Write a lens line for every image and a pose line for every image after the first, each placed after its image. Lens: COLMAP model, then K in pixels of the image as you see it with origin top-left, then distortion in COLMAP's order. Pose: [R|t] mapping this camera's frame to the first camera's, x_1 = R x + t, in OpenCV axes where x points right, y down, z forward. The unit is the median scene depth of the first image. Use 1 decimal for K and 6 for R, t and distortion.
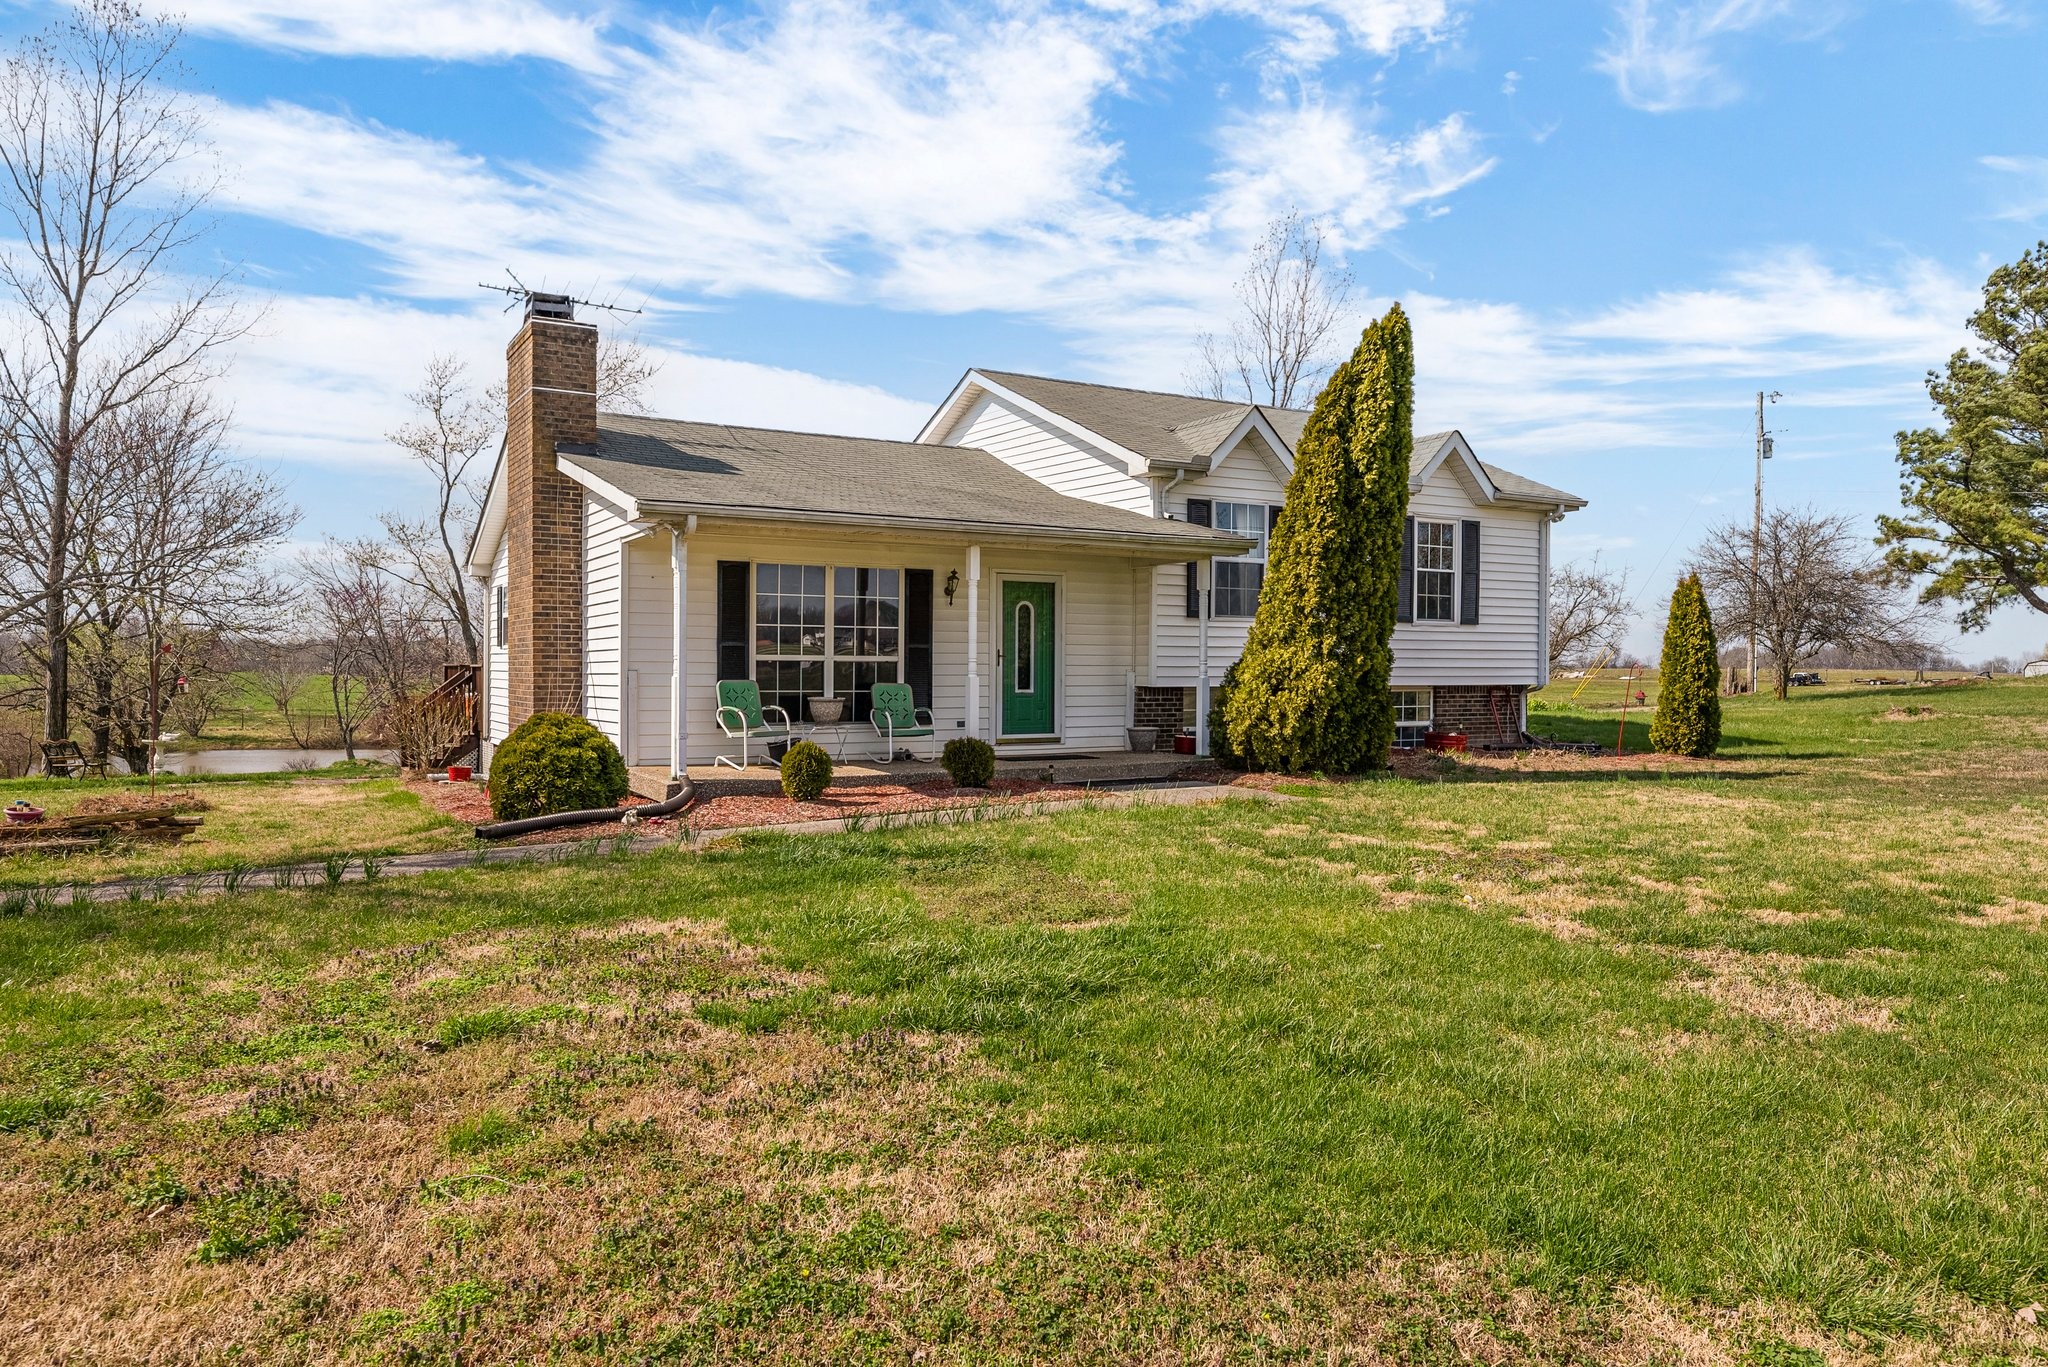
lens RADIAL K [[751.2, 0, 1021.0], [0, 751.2, 671.4], [0, 0, 1]] dist [-0.000678, -0.000032]
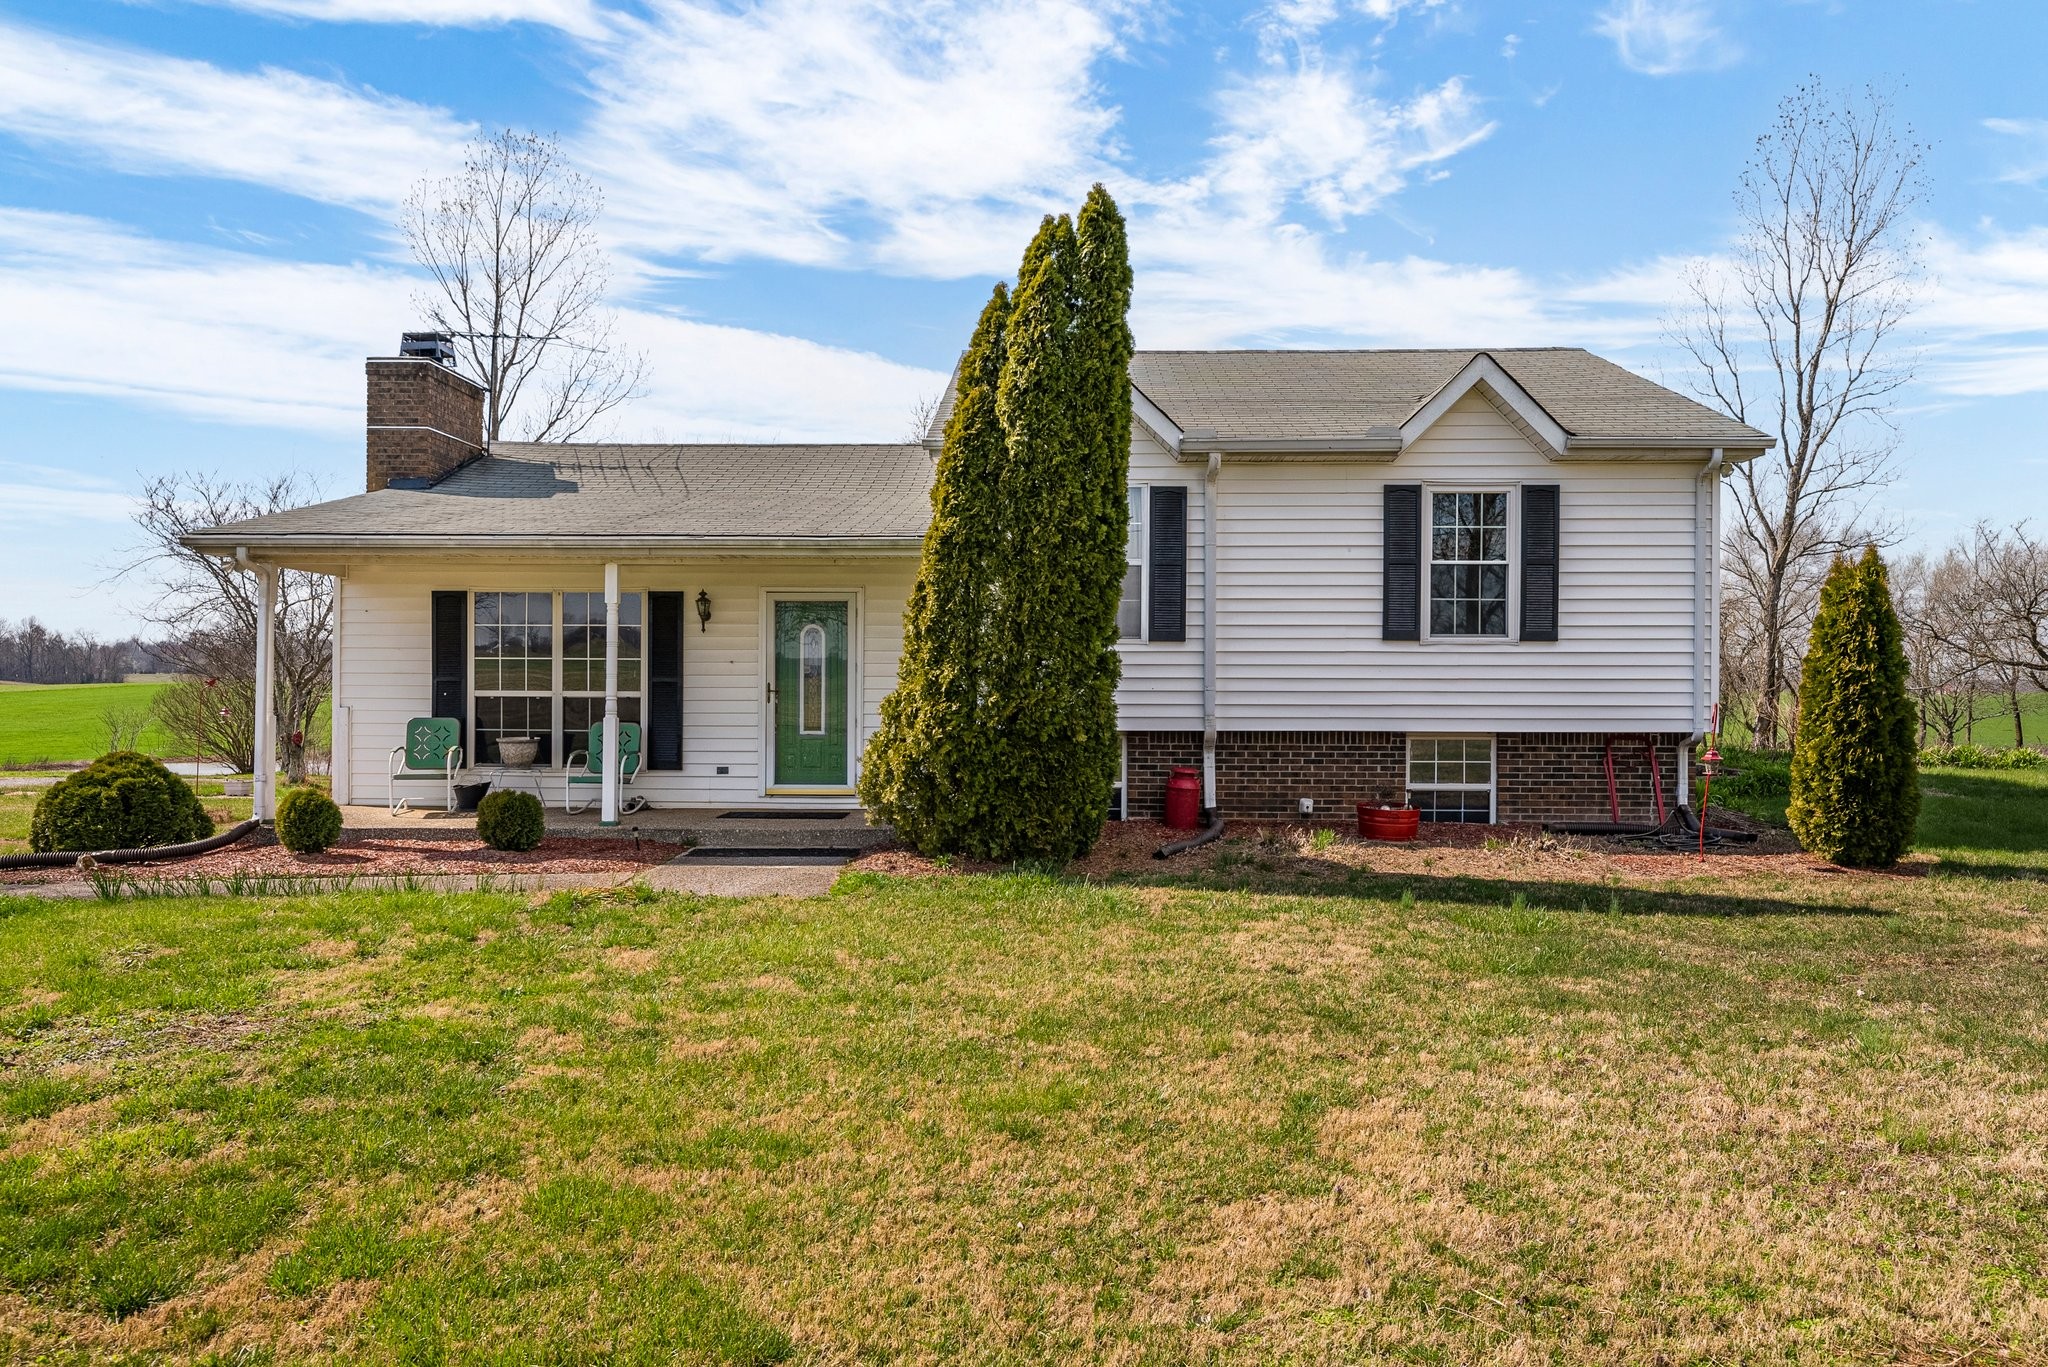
lens RADIAL K [[852.2, 0, 1024.1], [0, 852.2, 695.1], [0, 0, 1]] dist [-0.000560, -0.000085]
pose [[0.946919, 0.002020, -0.321466, 0.561039], [-0.004628, 0.999962, -0.007349, -0.010473], [0.321439, 0.008446, 0.946892, 0.195941]]
